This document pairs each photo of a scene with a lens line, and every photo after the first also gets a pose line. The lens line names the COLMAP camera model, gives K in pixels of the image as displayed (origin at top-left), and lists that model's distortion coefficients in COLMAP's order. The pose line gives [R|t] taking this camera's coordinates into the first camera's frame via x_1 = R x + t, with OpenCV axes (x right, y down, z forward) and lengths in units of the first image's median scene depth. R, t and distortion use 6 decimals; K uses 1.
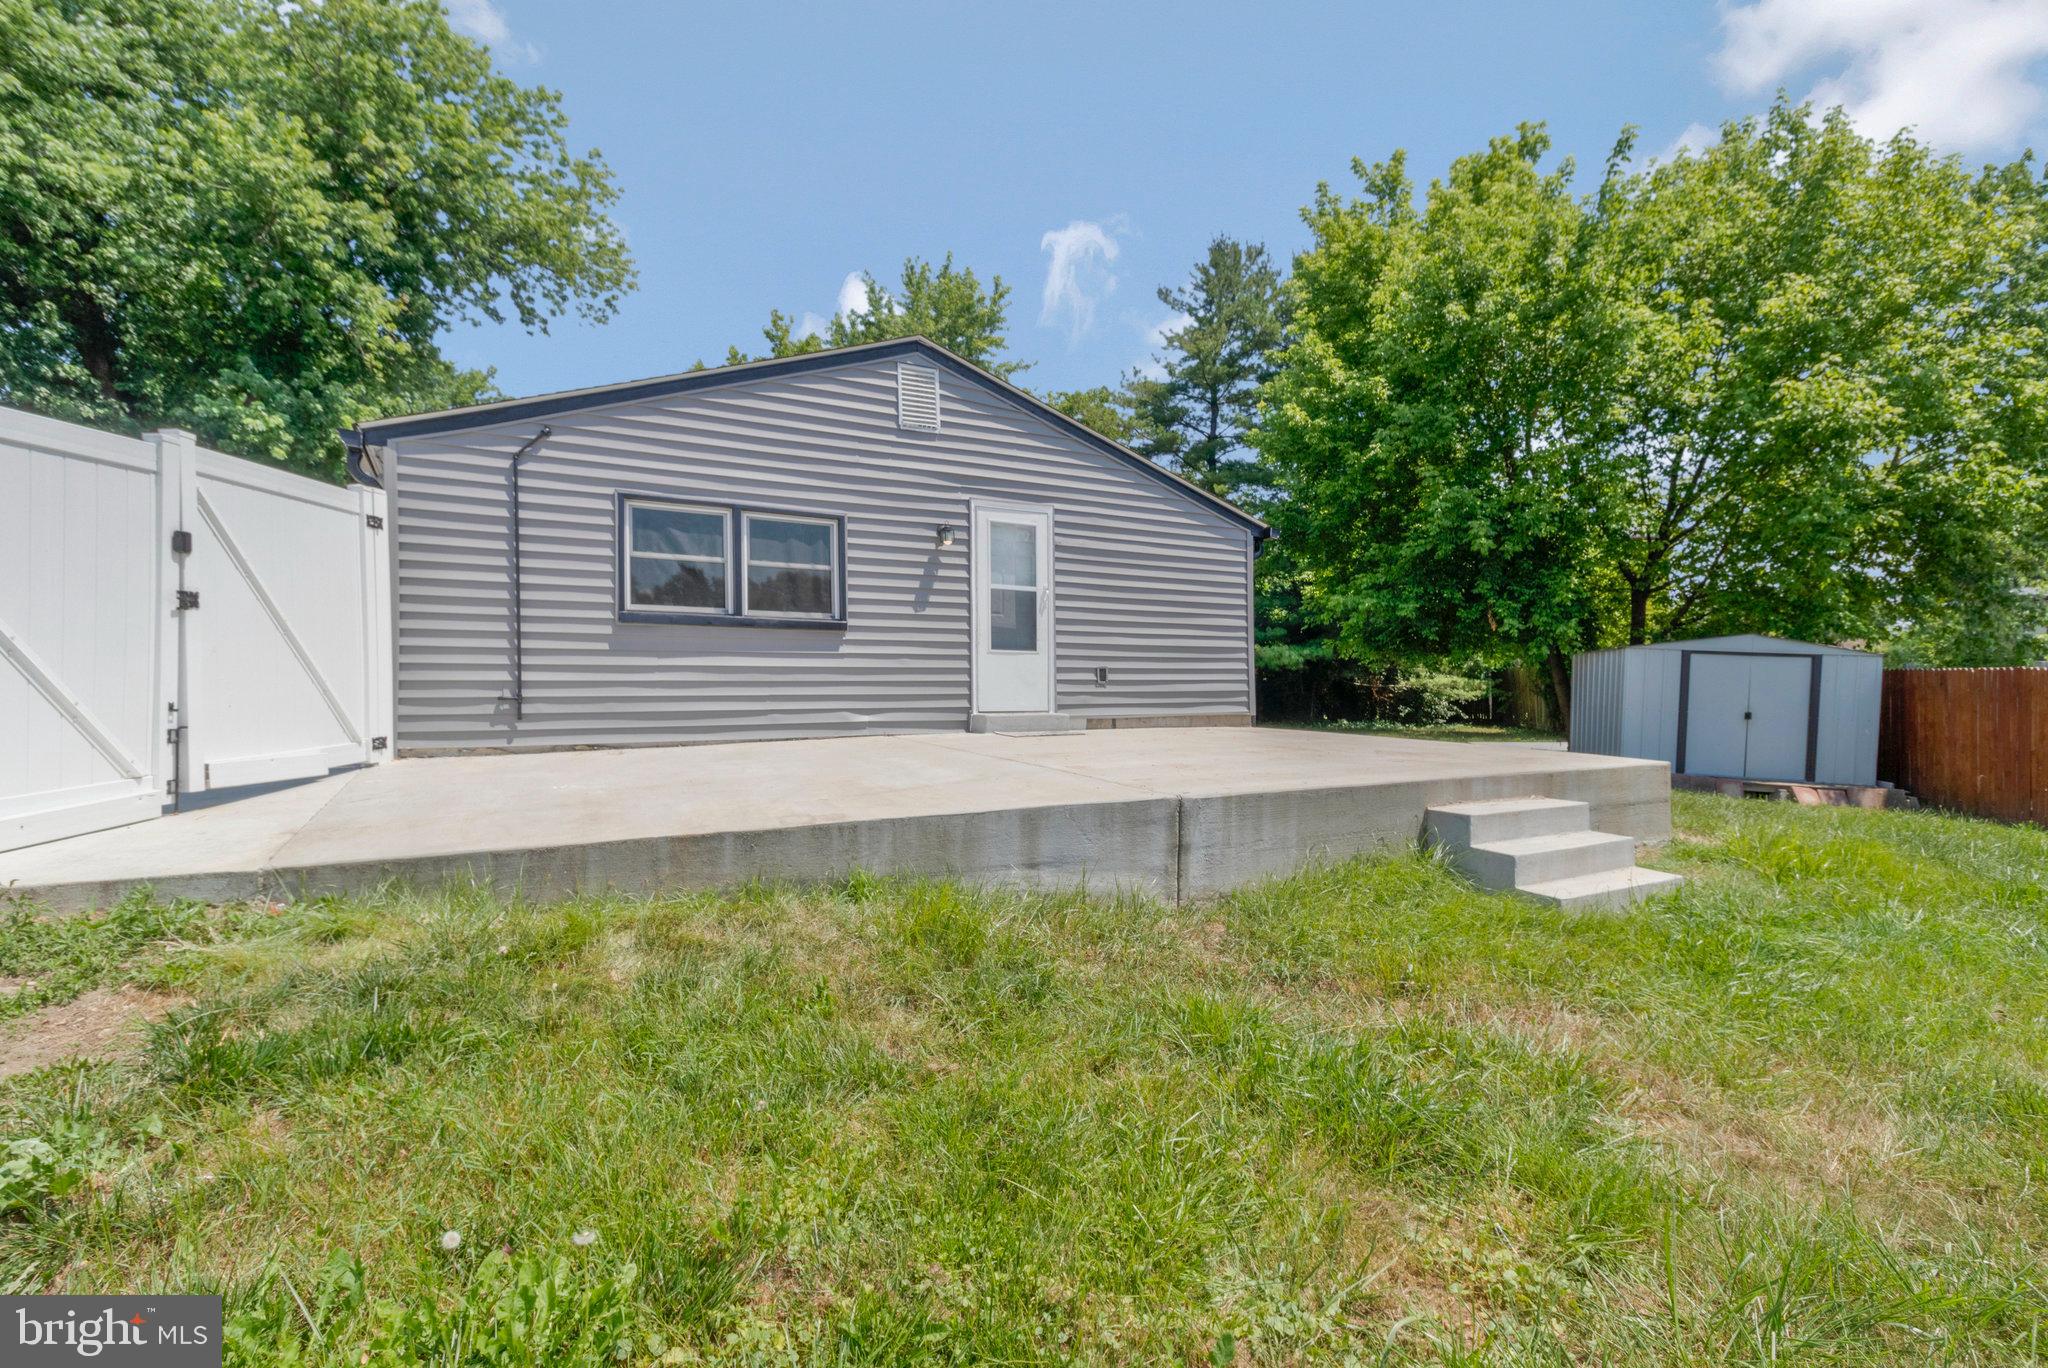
lens RADIAL K [[956.5, 0, 1023.0], [0, 956.5, 672.6], [0, 0, 1]] dist [0.002381, -0.000336]
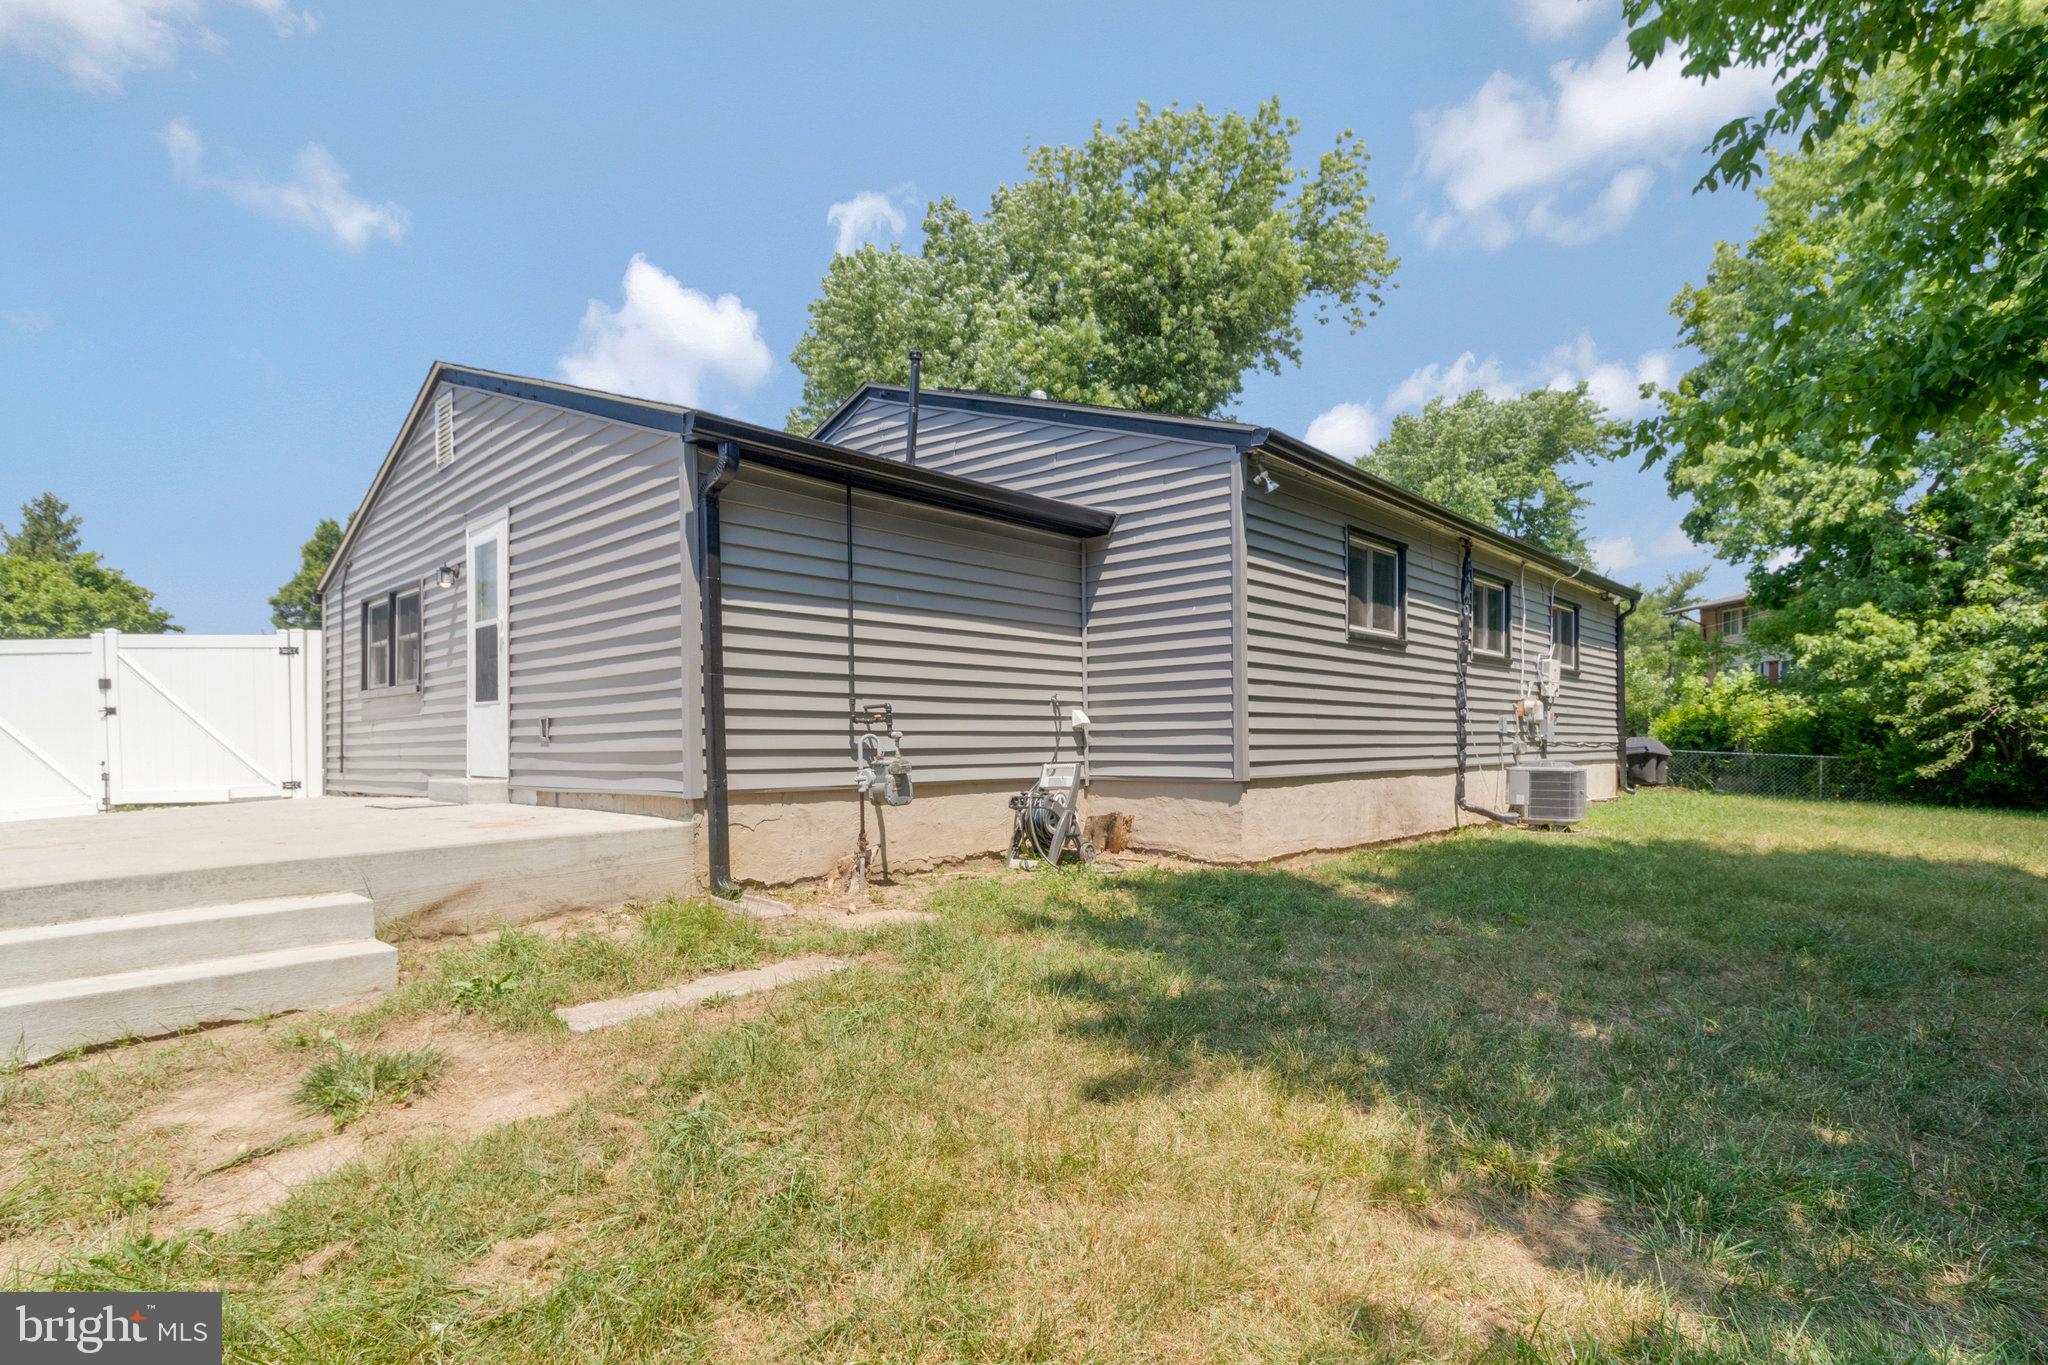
lens RADIAL K [[989.5, 0, 1020.5], [0, 989.5, 743.7], [0, 0, 1]] dist [0.002365, 0.000060]
pose [[0.296775, -0.006670, -0.954924, 1.280701], [0.027911, 0.999609, 0.001692, 0.033128], [0.954540, -0.027155, 0.296845, 1.638652]]
